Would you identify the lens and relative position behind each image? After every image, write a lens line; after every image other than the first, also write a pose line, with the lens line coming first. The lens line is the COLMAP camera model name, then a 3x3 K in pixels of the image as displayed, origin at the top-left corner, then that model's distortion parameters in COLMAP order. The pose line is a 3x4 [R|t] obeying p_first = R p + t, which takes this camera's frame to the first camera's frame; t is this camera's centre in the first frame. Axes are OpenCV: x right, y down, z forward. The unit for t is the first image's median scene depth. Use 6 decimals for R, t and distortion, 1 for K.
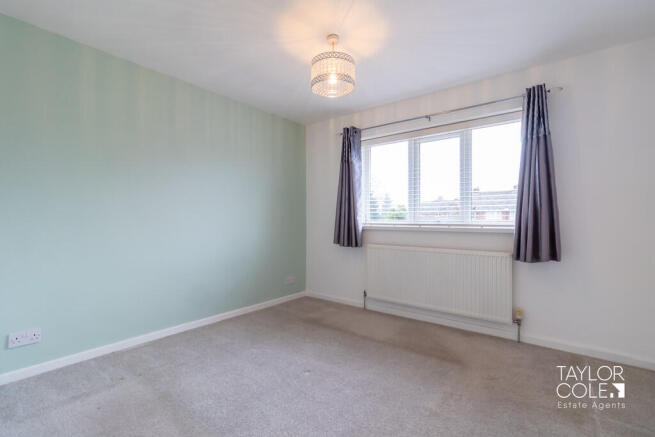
lens RADIAL K [[298.5, 0, 327.5], [0, 298.5, 218.5], [0, 0, 1]] dist [-0.000916, 0.000011]
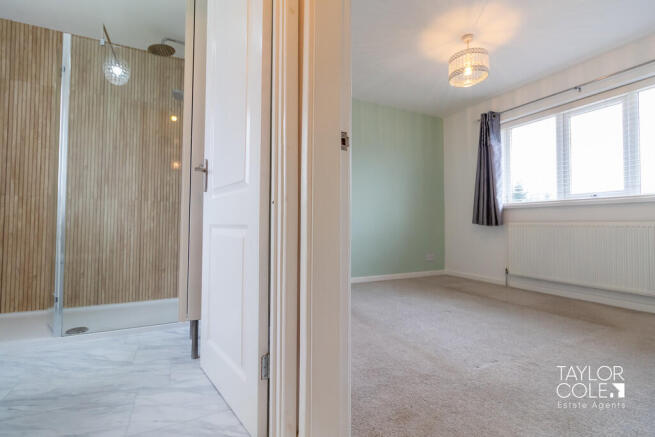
lens RADIAL K [[298.5, 0, 327.5], [0, 298.5, 218.5], [0, 0, 1]] dist [-0.000916, 0.000011]
pose [[0.904862, -0.011357, -0.425553, 0.006396], [0.002491, 0.999768, -0.021387, 0.093590], [0.425697, 0.018292, 0.904681, -0.197050]]
